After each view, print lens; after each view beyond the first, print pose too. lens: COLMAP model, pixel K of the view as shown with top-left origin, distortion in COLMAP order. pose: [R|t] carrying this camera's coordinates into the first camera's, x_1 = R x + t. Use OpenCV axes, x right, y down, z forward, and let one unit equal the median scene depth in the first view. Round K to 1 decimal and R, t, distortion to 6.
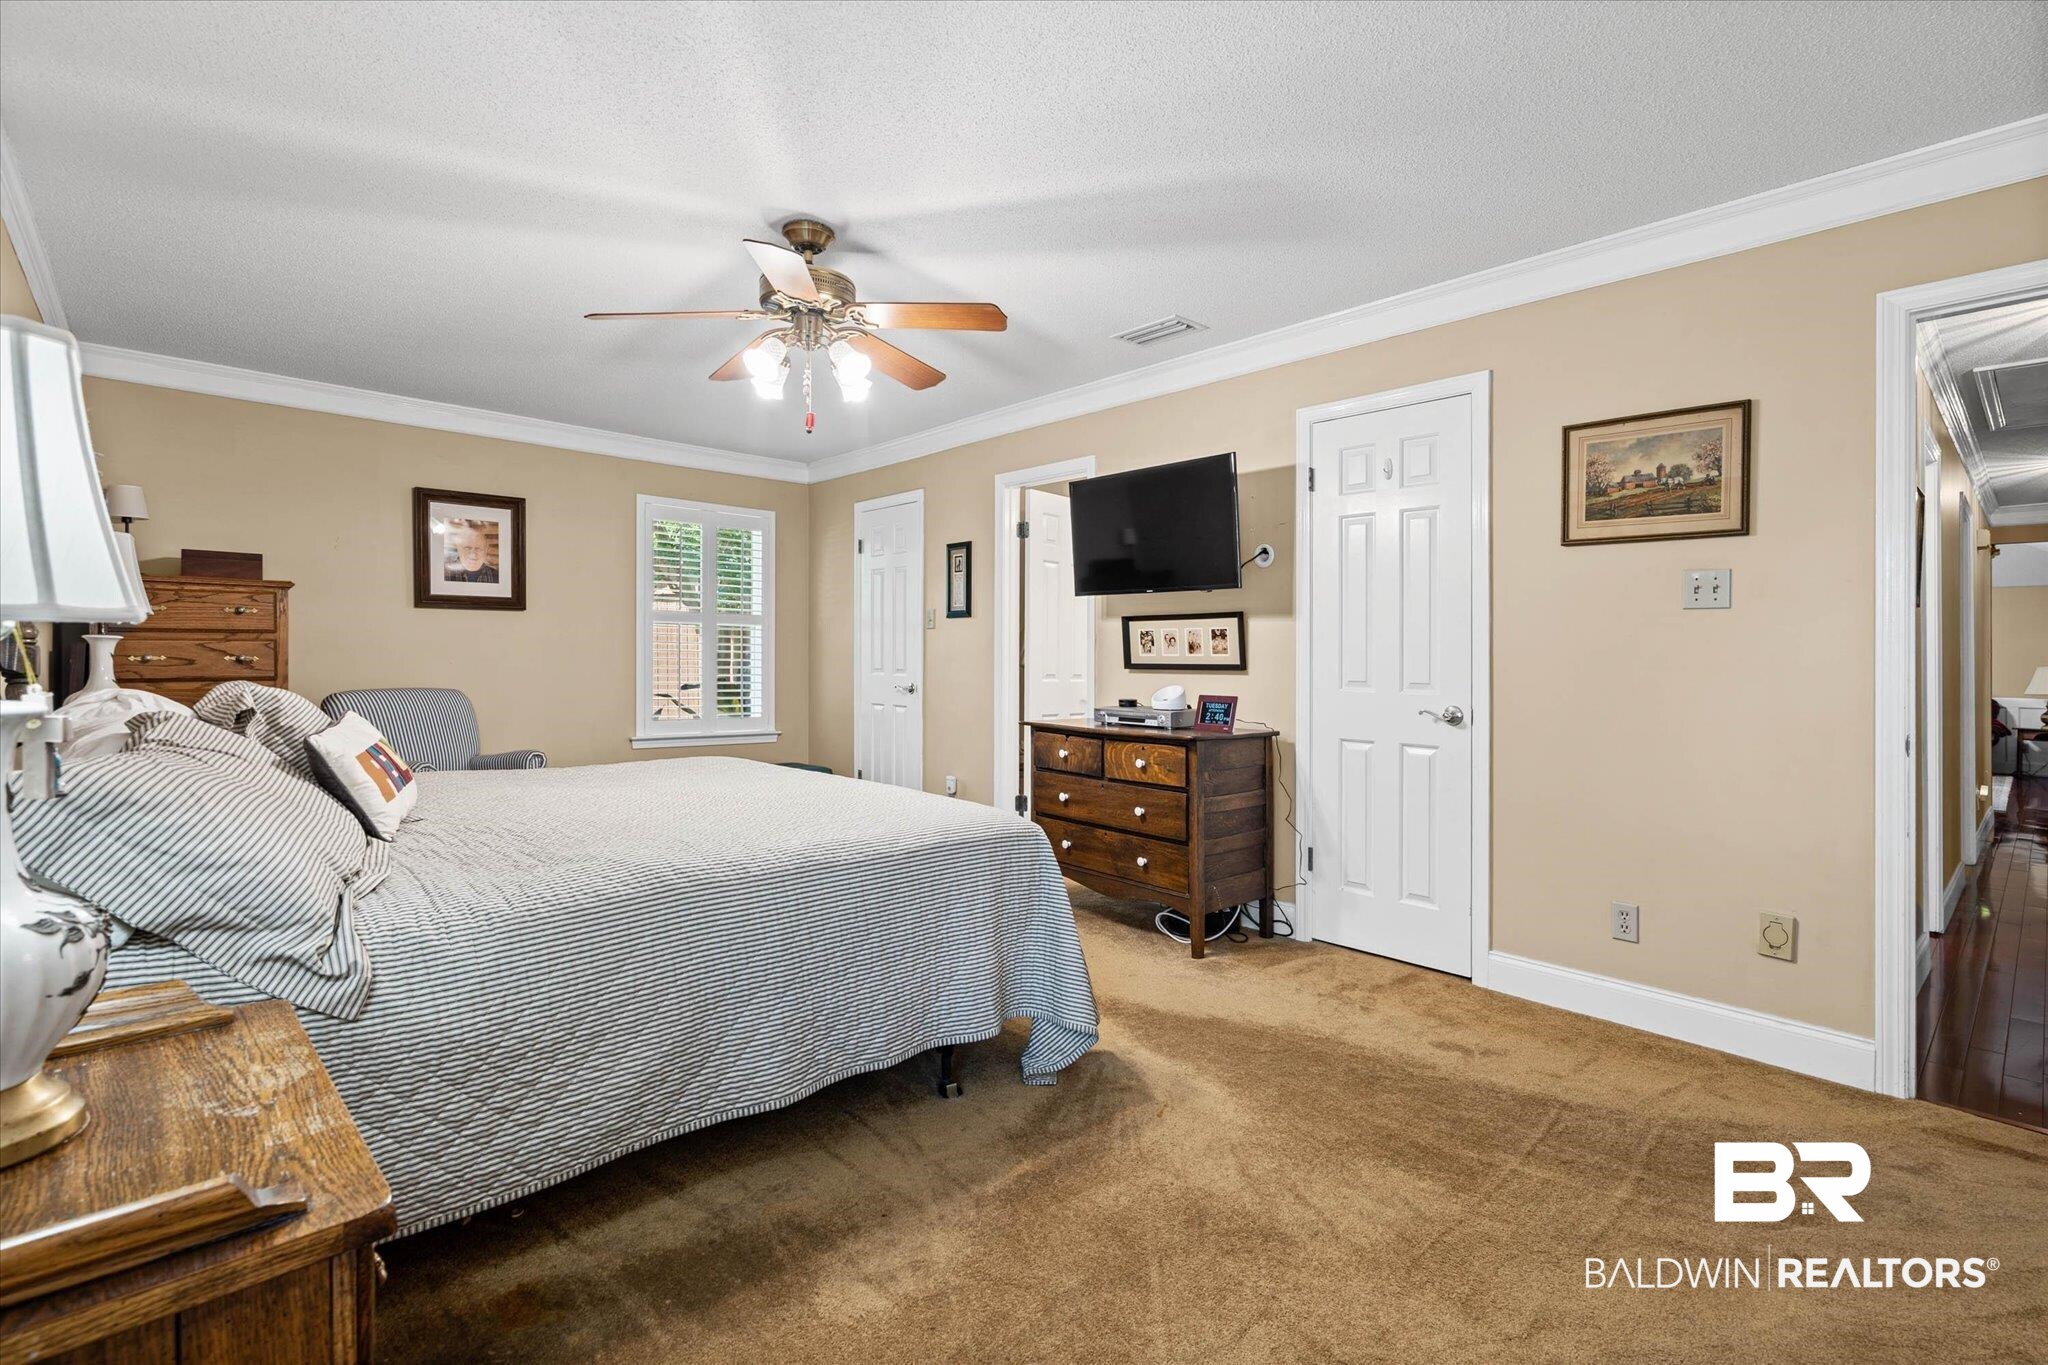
lens RADIAL K [[936.1, 0, 1023.8], [0, 936.1, 652.5], [0, 0, 1]] dist [0.000343, 0.000136]
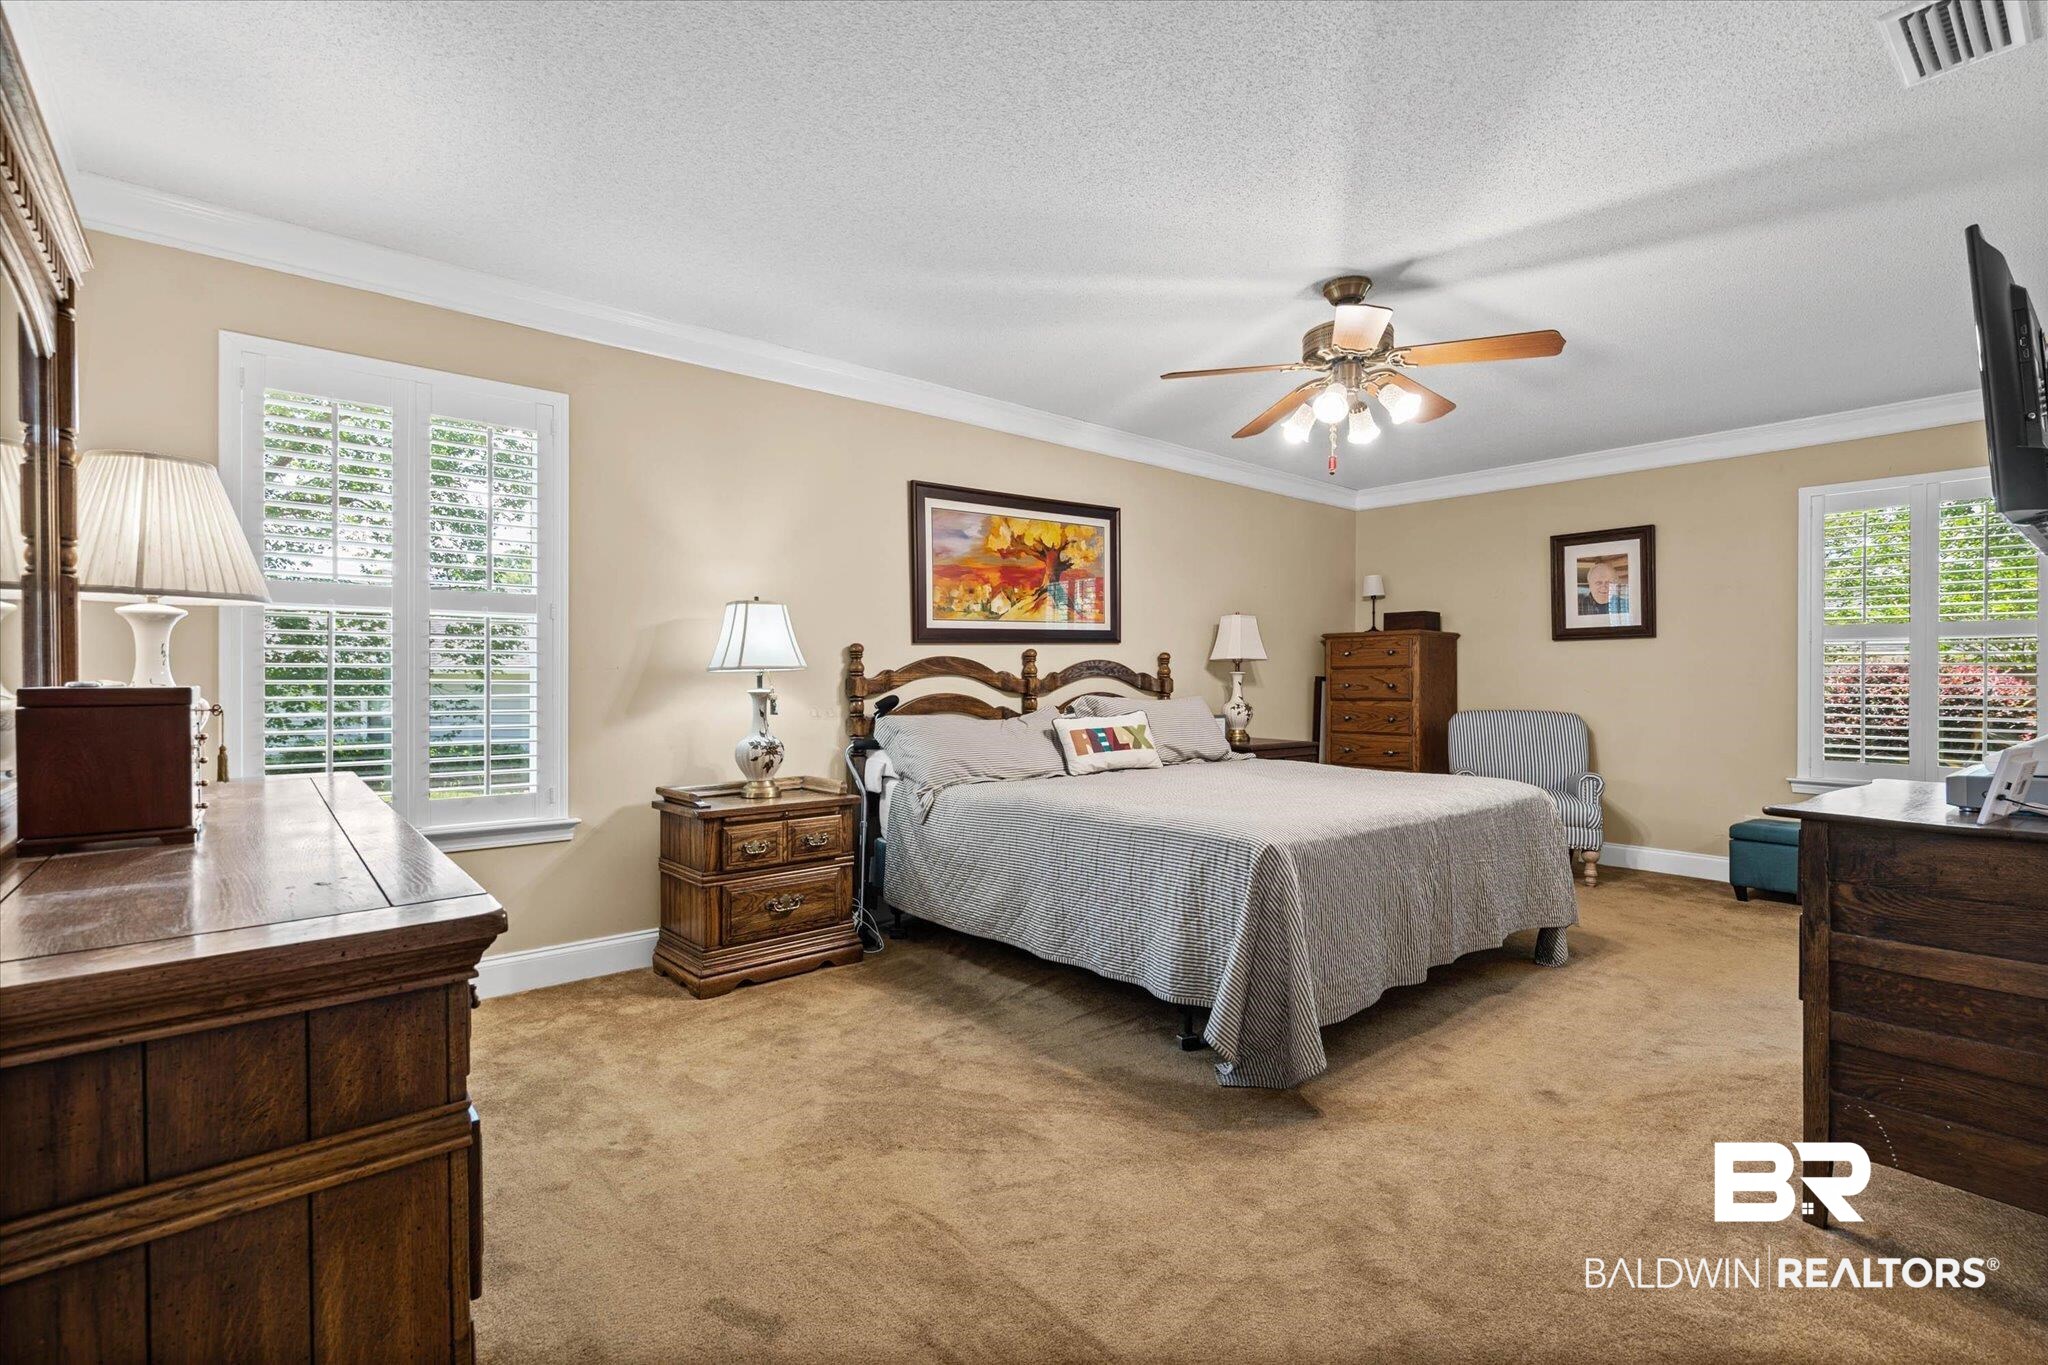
lens RADIAL K [[936.1, 0, 1033.5], [0, 936.1, 687.4], [0, 0, 1]] dist [0.000343, 0.000136]
pose [[-0.029377, -0.006568, -0.999547, 0.515277], [0.004154, 0.999969, -0.006693, 0.013255], [0.999560, -0.004348, -0.029349, 0.397675]]
